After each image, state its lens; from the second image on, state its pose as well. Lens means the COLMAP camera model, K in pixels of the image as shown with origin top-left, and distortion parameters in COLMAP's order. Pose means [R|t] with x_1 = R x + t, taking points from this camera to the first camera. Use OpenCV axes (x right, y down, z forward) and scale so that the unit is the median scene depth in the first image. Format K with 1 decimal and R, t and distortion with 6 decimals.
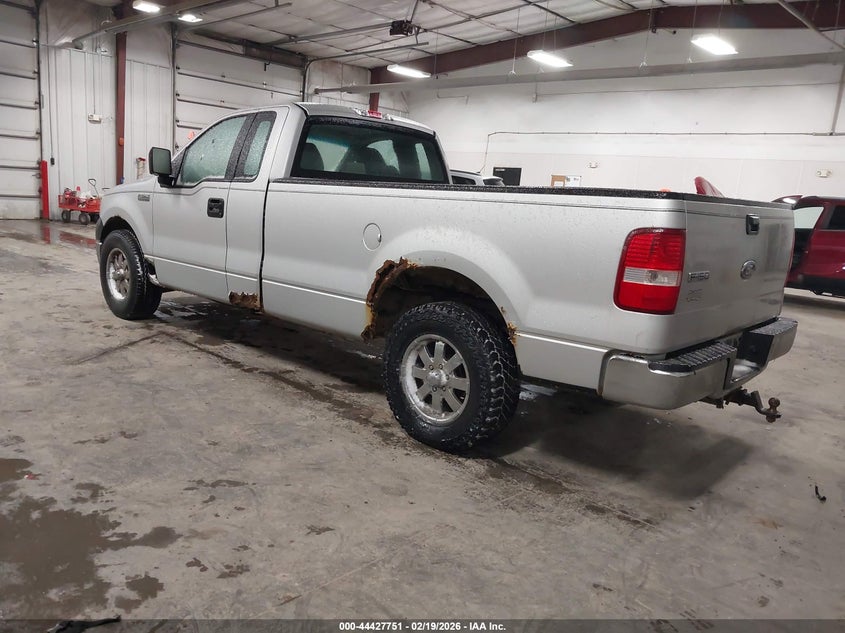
lens RADIAL K [[680.1, 0, 422.5], [0, 680.1, 316.5], [0, 0, 1]] dist [-0.037417, -0.002167]
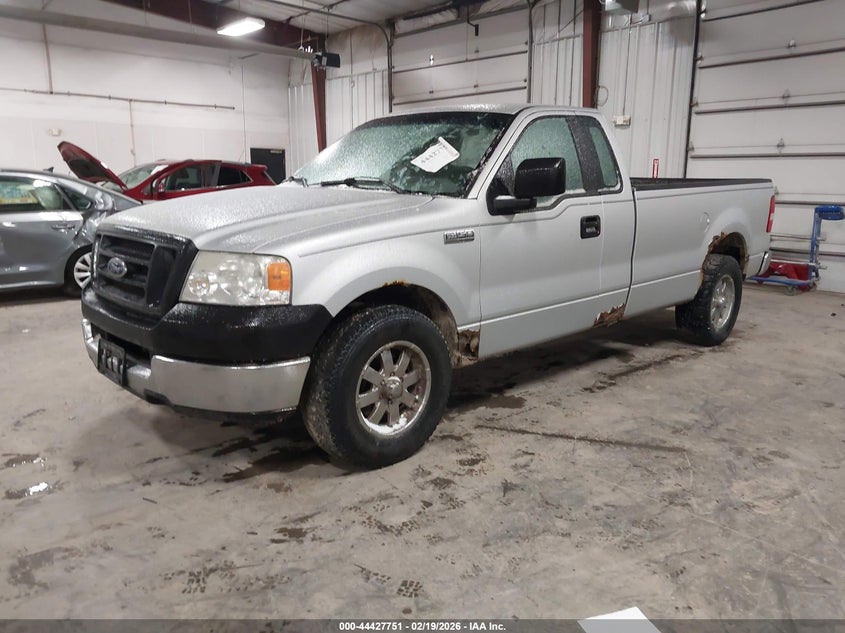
lens RADIAL K [[667.7, 0, 422.5], [0, 667.7, 316.5], [0, 0, 1]] dist [-0.029061, 0.002470]
pose [[0.088924, -0.275494, 0.957181, -1.223176], [0.186166, 0.948650, 0.255744, -0.323078], [-0.978486, 0.155452, 0.135645, 1.160296]]
